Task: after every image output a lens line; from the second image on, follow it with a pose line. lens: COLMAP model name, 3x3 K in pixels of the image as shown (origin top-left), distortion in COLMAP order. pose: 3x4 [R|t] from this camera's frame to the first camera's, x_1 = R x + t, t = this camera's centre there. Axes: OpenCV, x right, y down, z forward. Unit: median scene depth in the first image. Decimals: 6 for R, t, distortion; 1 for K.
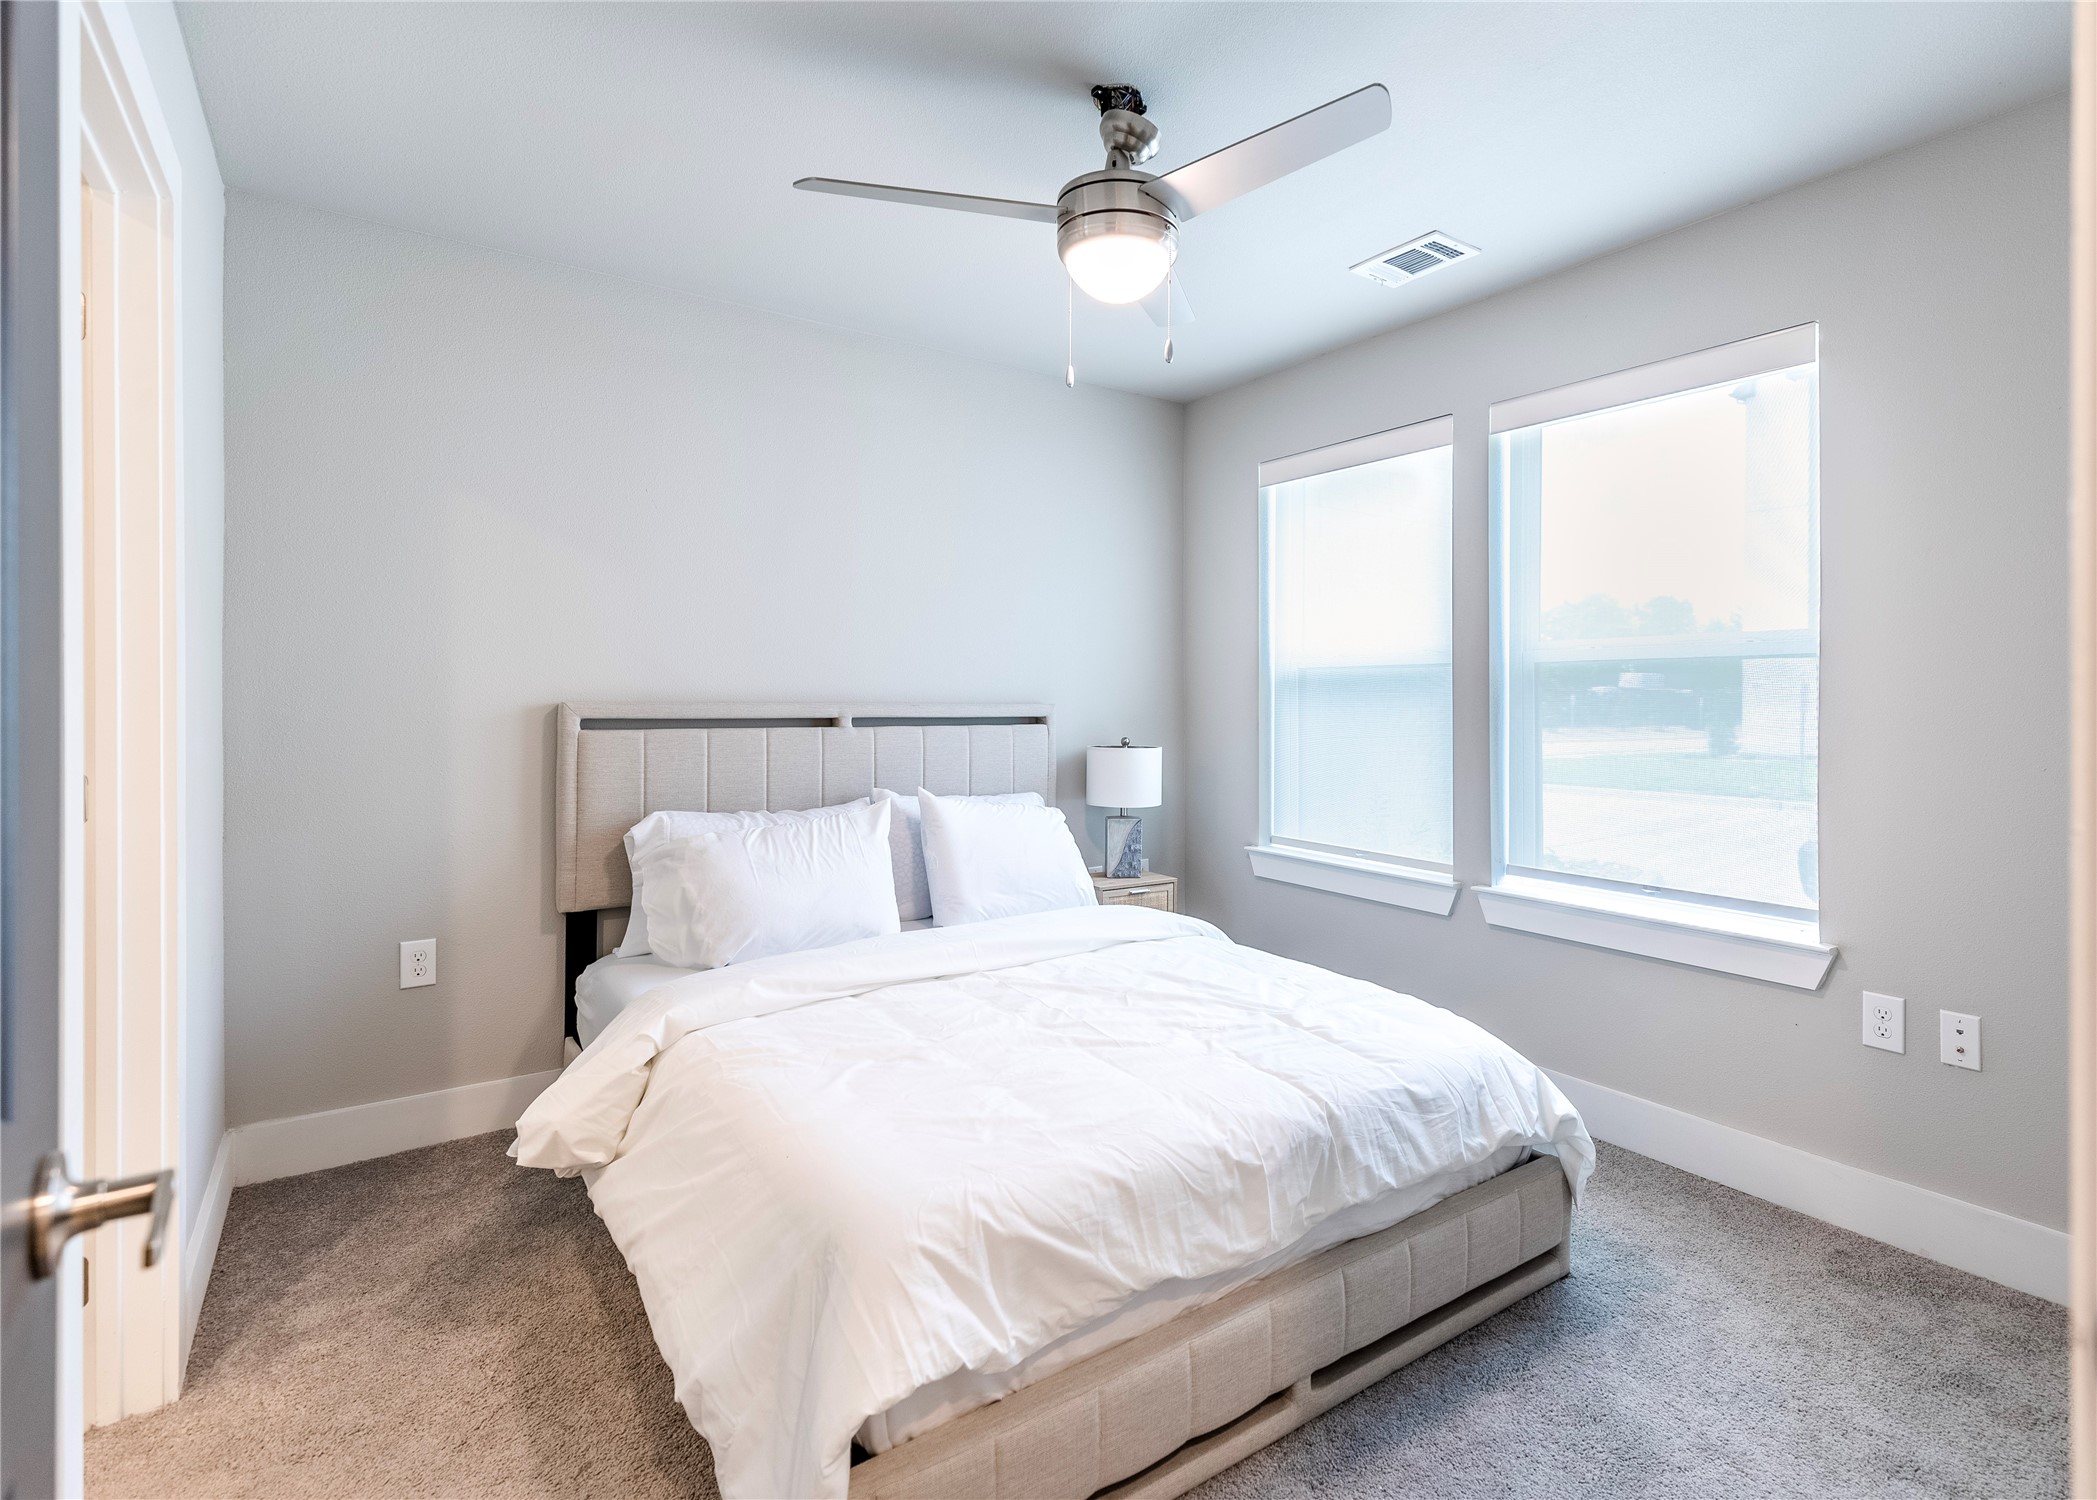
lens RADIAL K [[1010.2, 0, 1049.5], [0, 1010.2, 696.7], [0, 0, 1]] dist [0.010410, 0.000066]
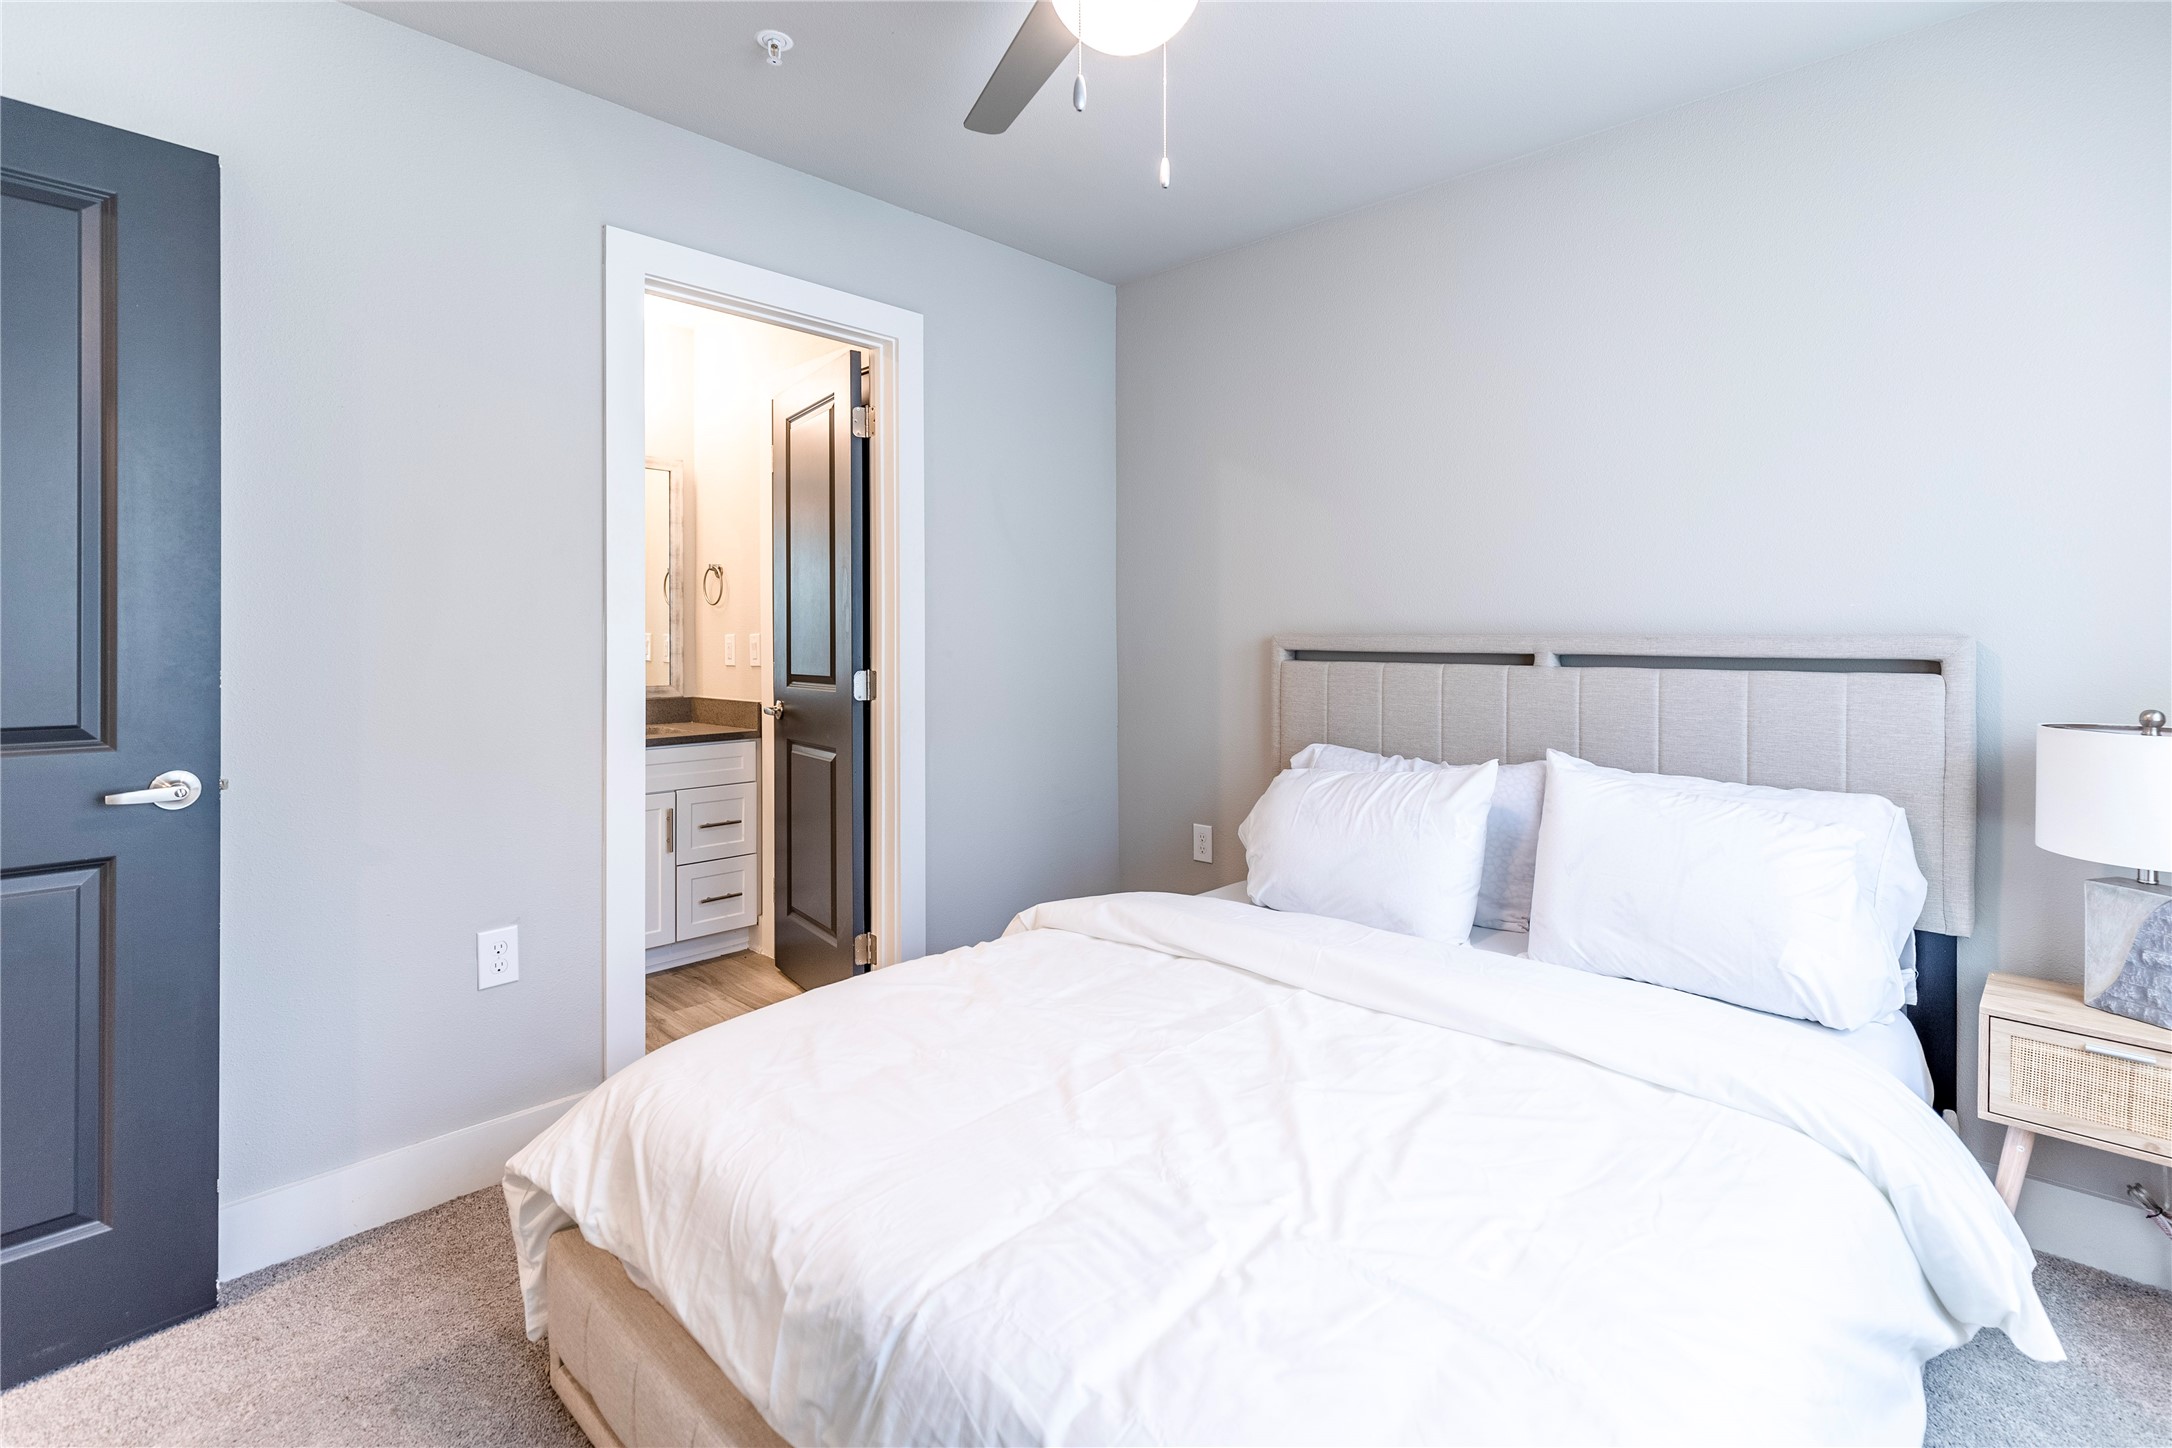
lens RADIAL K [[996.3, 0, 1165.4], [0, 996.3, 634.1], [0, 0, 1]] dist [0.007439, 0.000064]
pose [[0.251664, -0.005188, -0.967801, 0.515536], [0.001947, 0.999986, -0.004854, 0.009724], [0.967813, -0.000663, 0.251670, 0.594439]]
